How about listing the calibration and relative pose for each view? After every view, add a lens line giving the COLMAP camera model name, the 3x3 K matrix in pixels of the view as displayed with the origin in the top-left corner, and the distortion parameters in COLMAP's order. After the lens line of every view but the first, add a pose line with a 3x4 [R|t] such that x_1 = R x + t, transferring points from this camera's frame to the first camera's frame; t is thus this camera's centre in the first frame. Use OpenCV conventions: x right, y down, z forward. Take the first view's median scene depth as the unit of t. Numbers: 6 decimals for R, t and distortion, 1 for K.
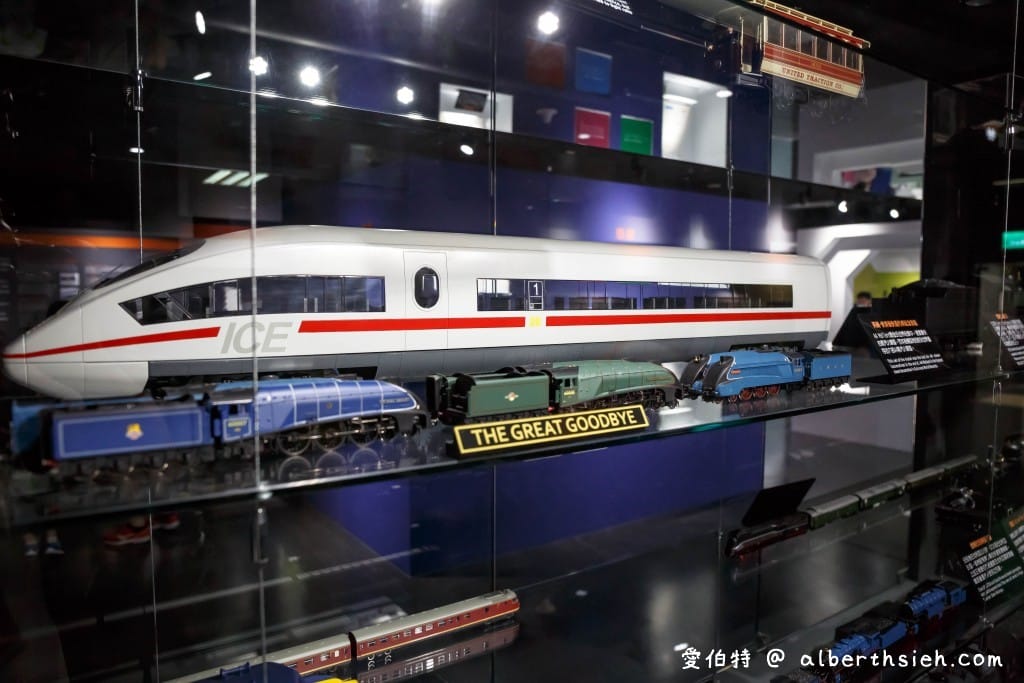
lens RADIAL K [[708.2, 0, 511.5], [0, 708.2, 340.9], [0, 0, 1]] dist [-0.030153, 0.006101]
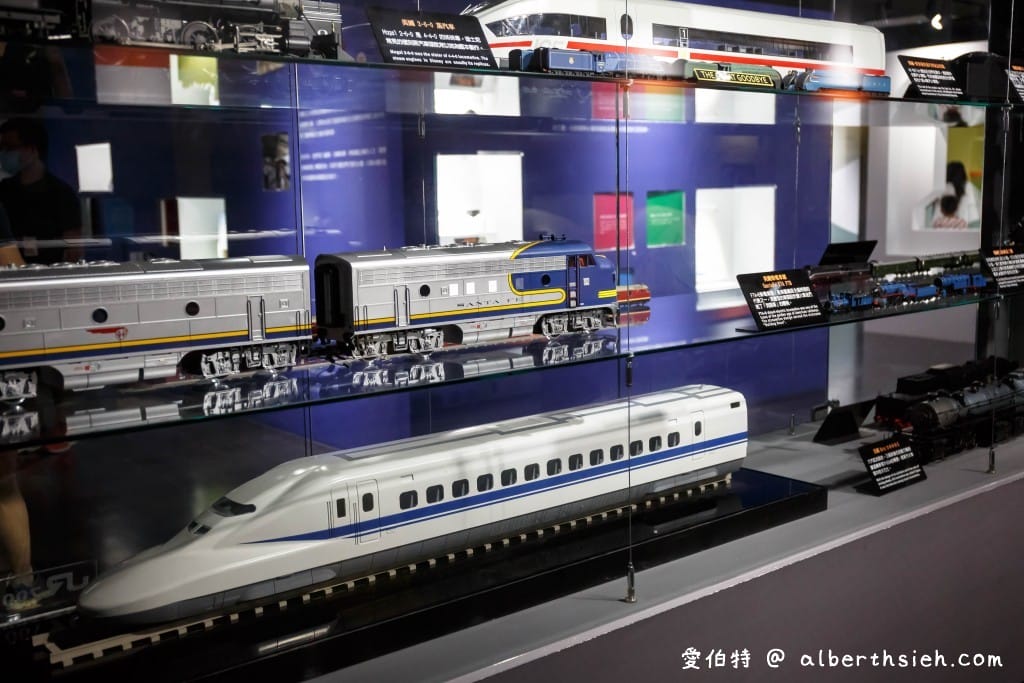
lens RADIAL K [[1134.6, 0, 511.8], [0, 1134.6, 342.5], [0, 0, 1]] dist [0.022064, 0.000000]
pose [[0.996685, -0.034707, 0.073582, -0.421619], [0.029370, 0.996943, 0.072406, 0.316551], [-0.075870, -0.070004, 0.994657, -1.133422]]
